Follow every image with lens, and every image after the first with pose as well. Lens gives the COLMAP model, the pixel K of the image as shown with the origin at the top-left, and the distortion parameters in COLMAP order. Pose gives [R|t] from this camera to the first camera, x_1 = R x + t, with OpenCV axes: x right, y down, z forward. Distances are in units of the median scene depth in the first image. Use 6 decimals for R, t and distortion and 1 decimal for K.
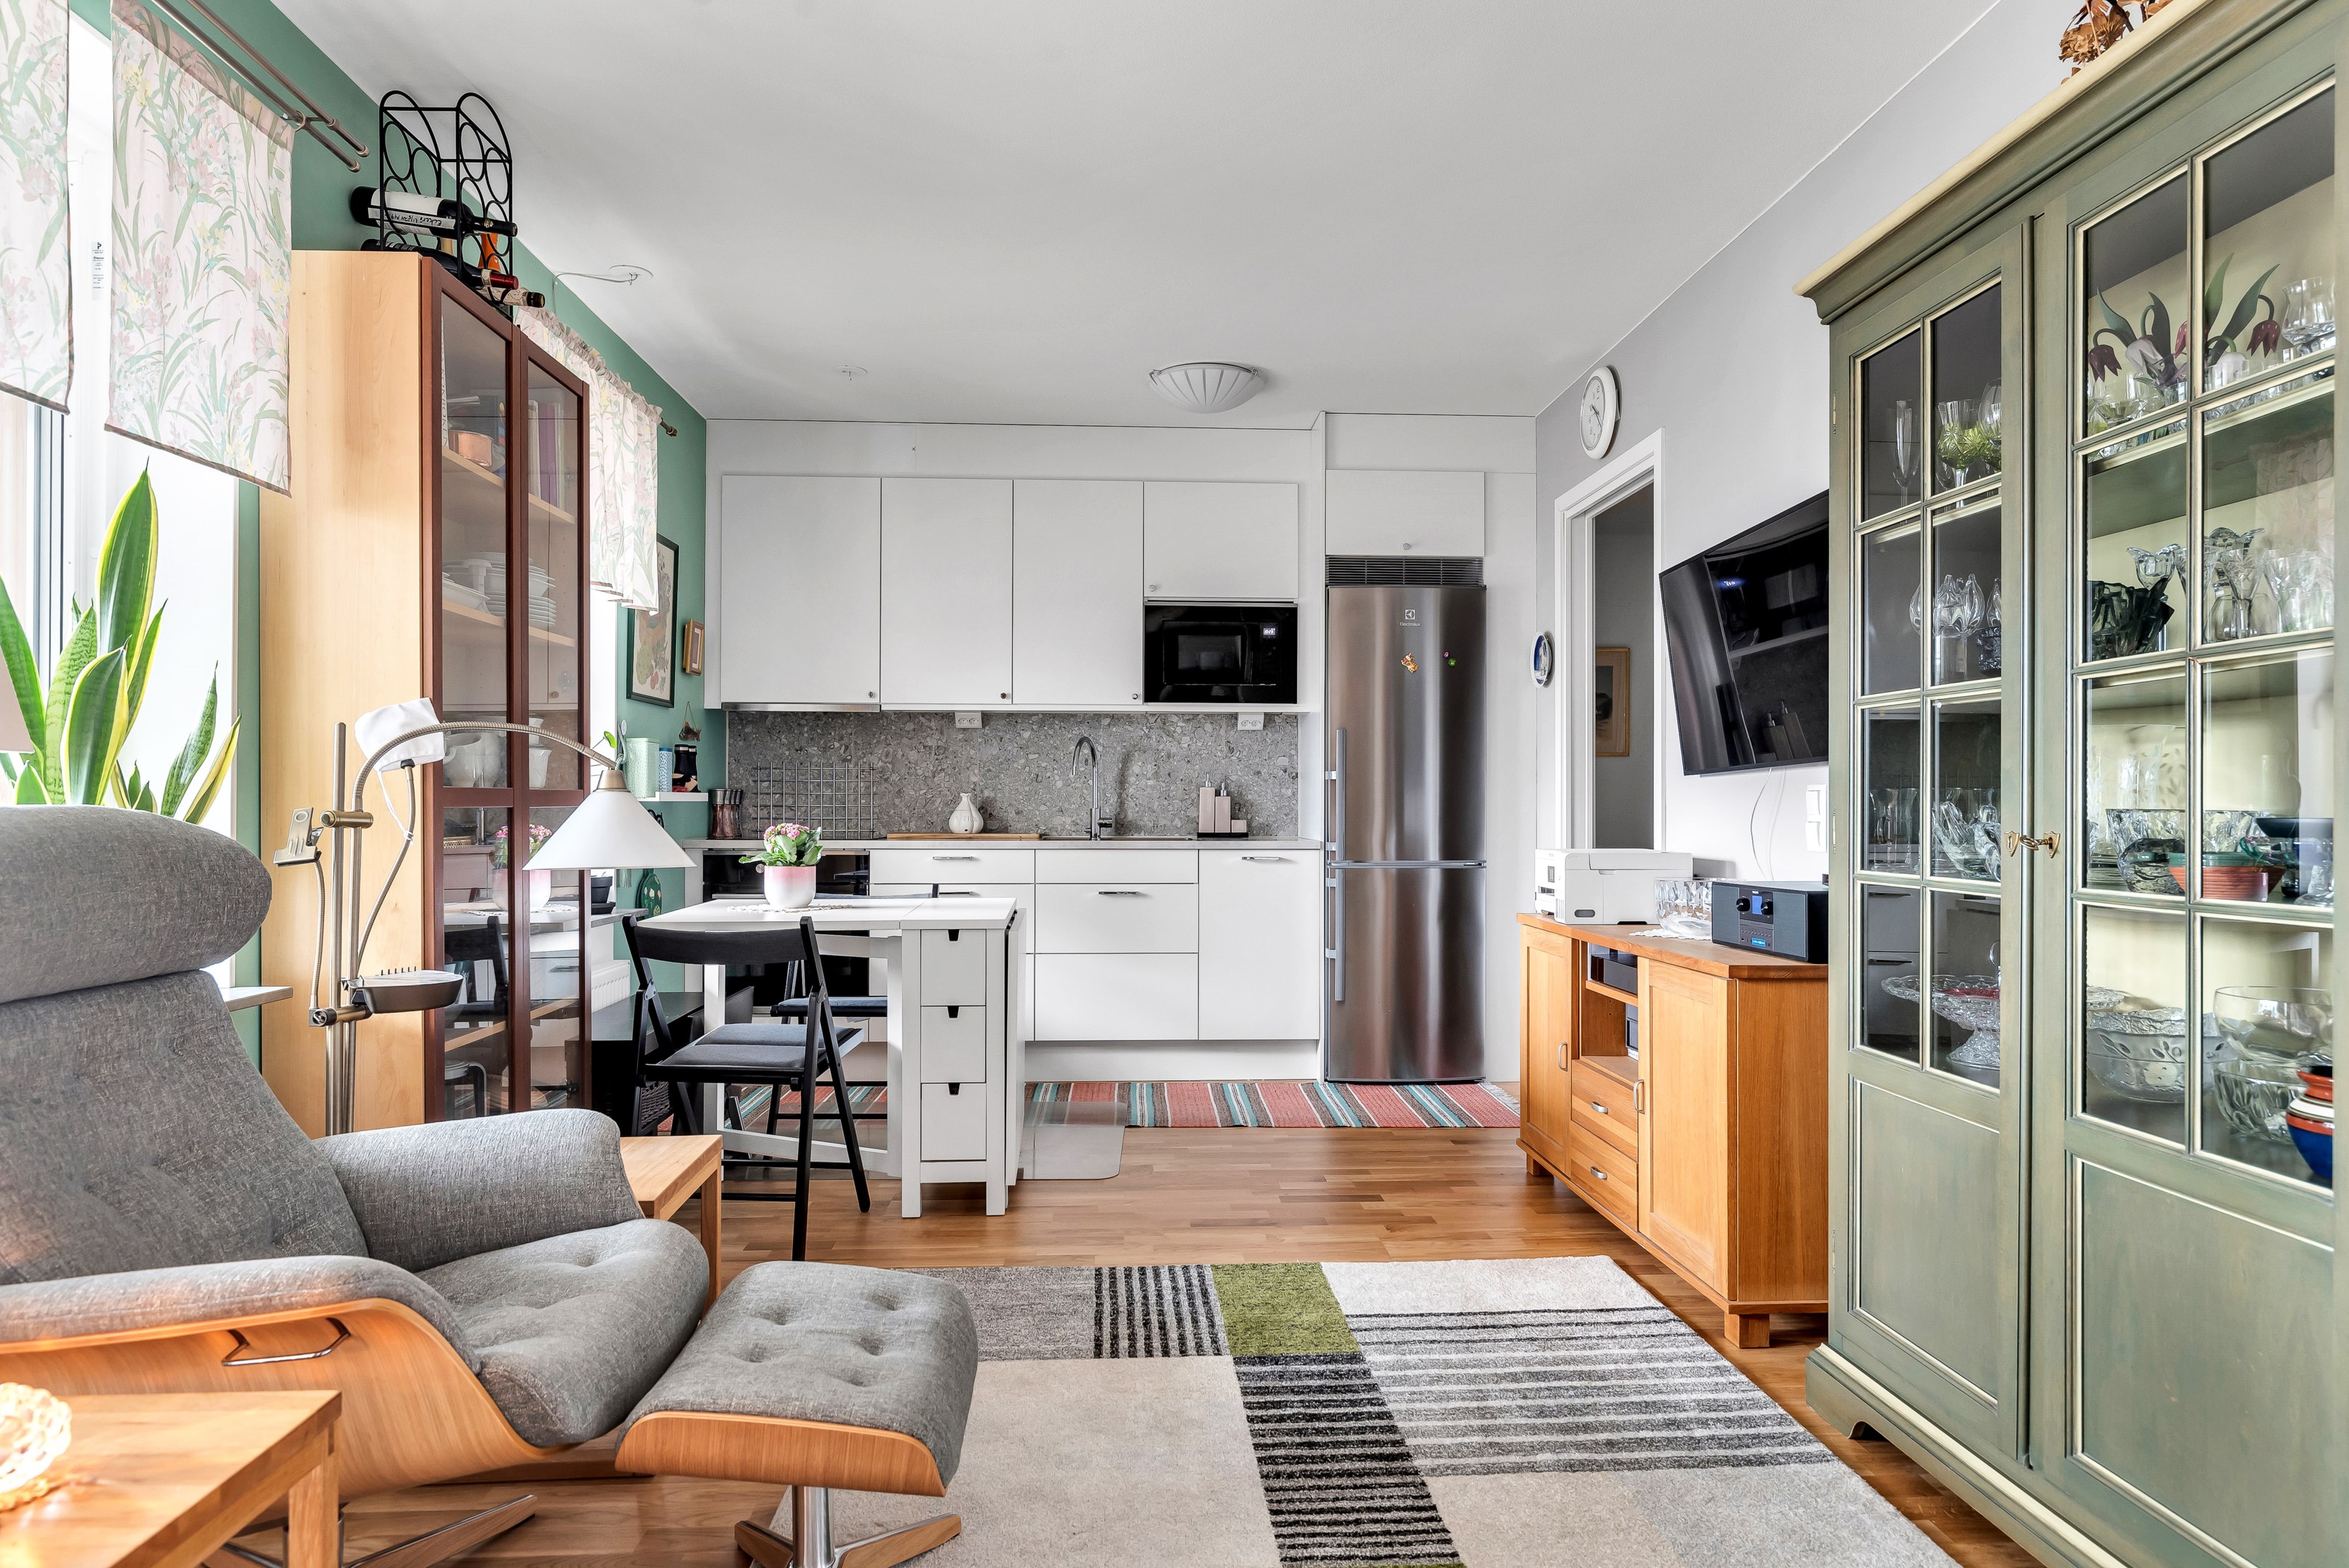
lens RADIAL K [[1417.2, 0, 1177.7], [0, 1417.2, 805.1], [0, 0, 1]] dist [-0.002801, 0.000543]
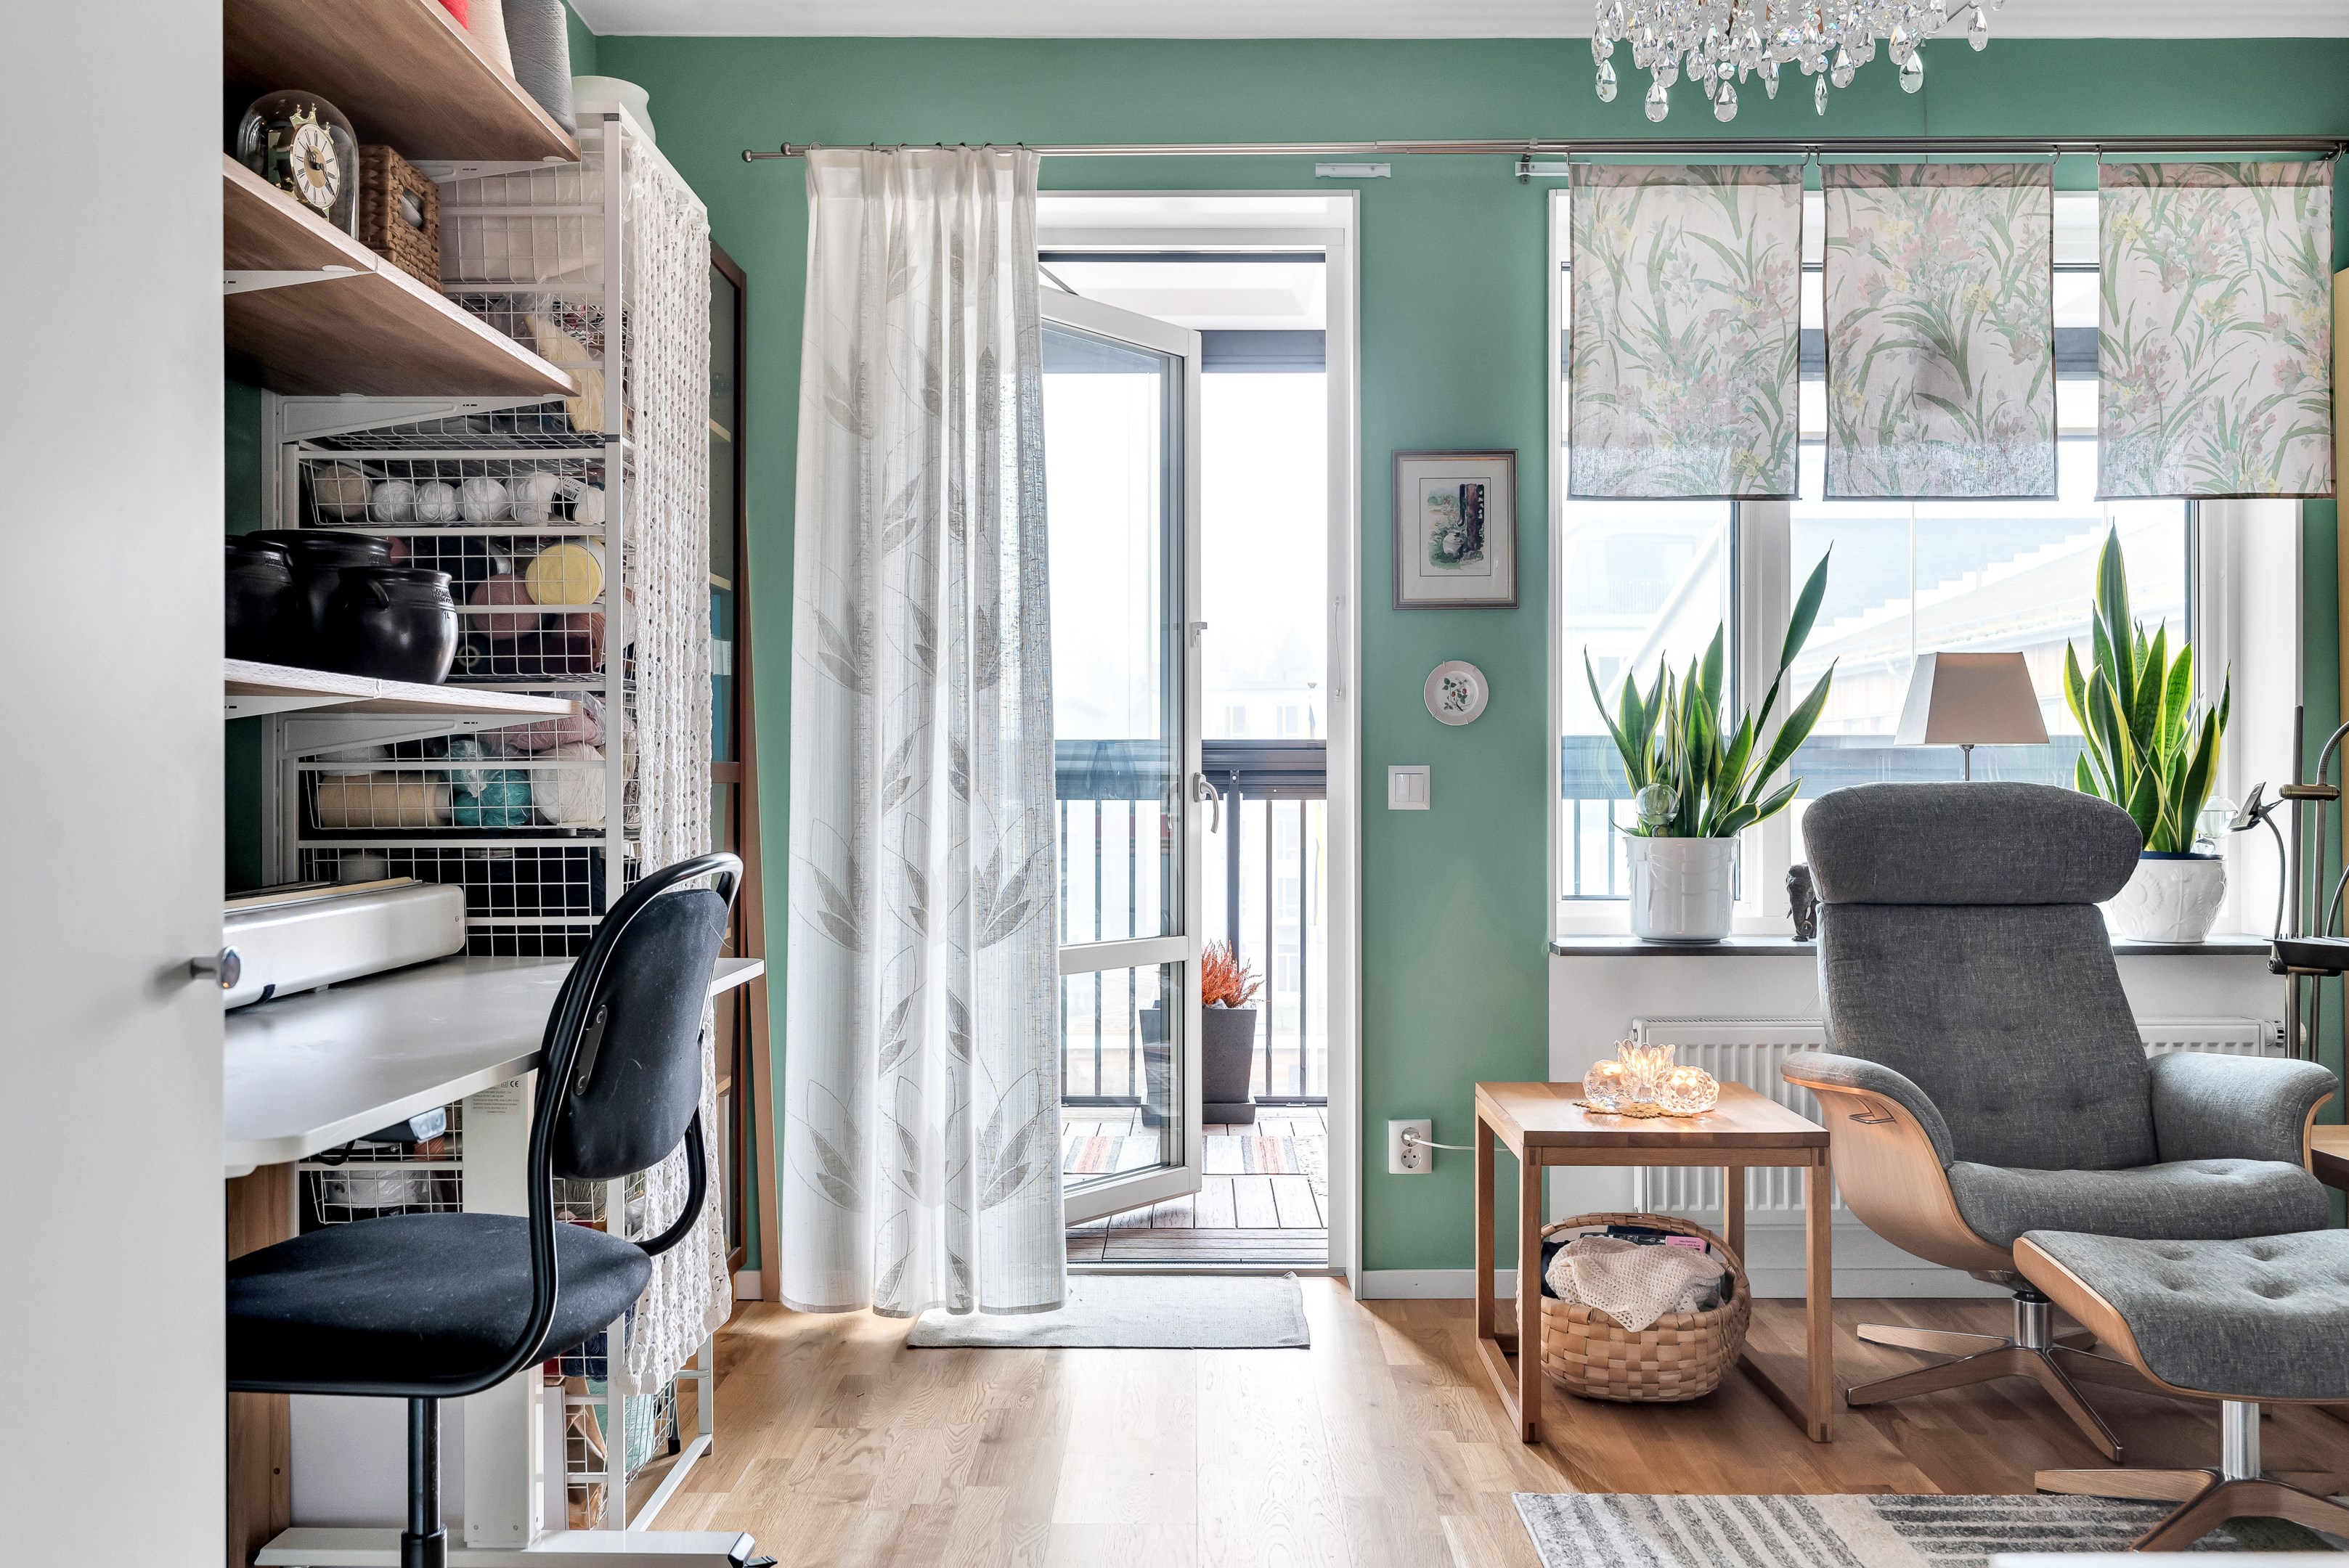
lens RADIAL K [[1879.1, 0, 1174.5], [0, 1879.1, 784.0], [0, 0, 1]] dist [0.001490, 0.000252]
pose [[-0.060311, -0.001520, -0.998178, 0.818759], [0.004970, 0.999986, -0.001823, 0.001499], [0.998167, -0.005071, -0.060302, 0.177732]]
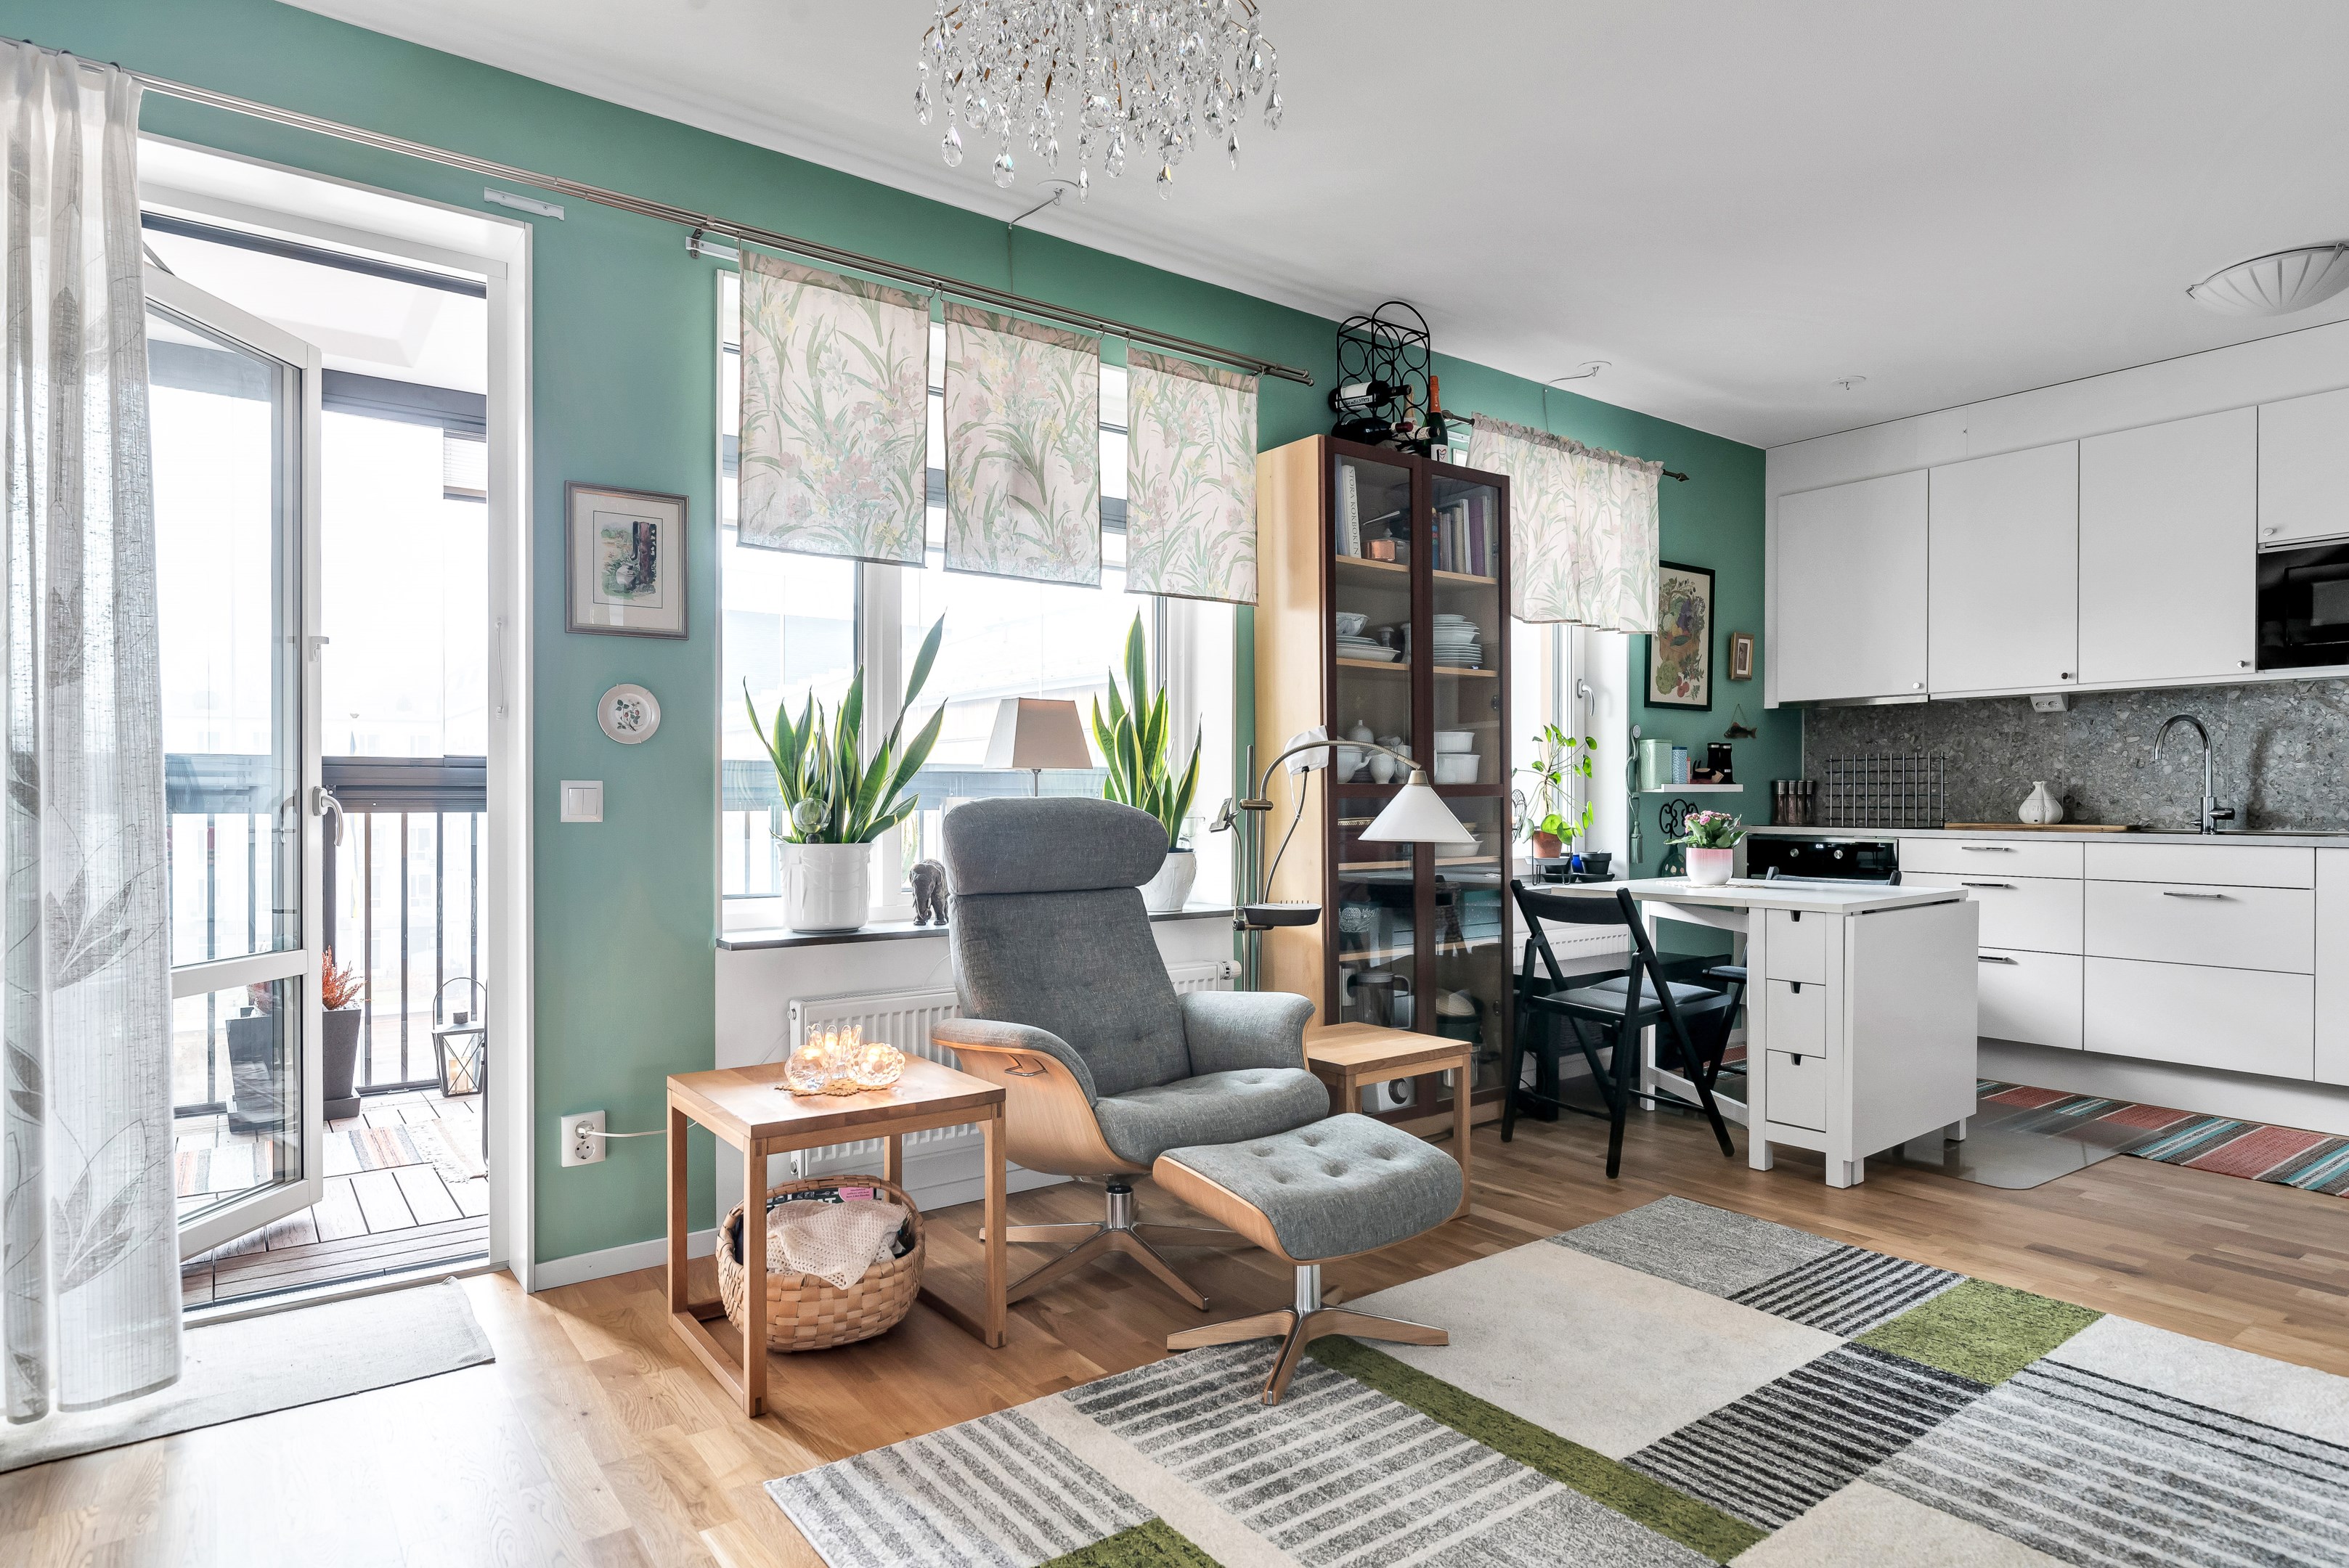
lens RADIAL K [[1306.8, 0, 1183.3], [0, 1306.8, 807.7], [0, 0, 1]] dist [-0.004386, -0.000279]
pose [[0.553424, 0.004072, -0.832890, 0.533630], [0.003552, 0.999967, 0.007249, 0.001723], [0.832892, -0.006970, 0.553392, 0.092063]]
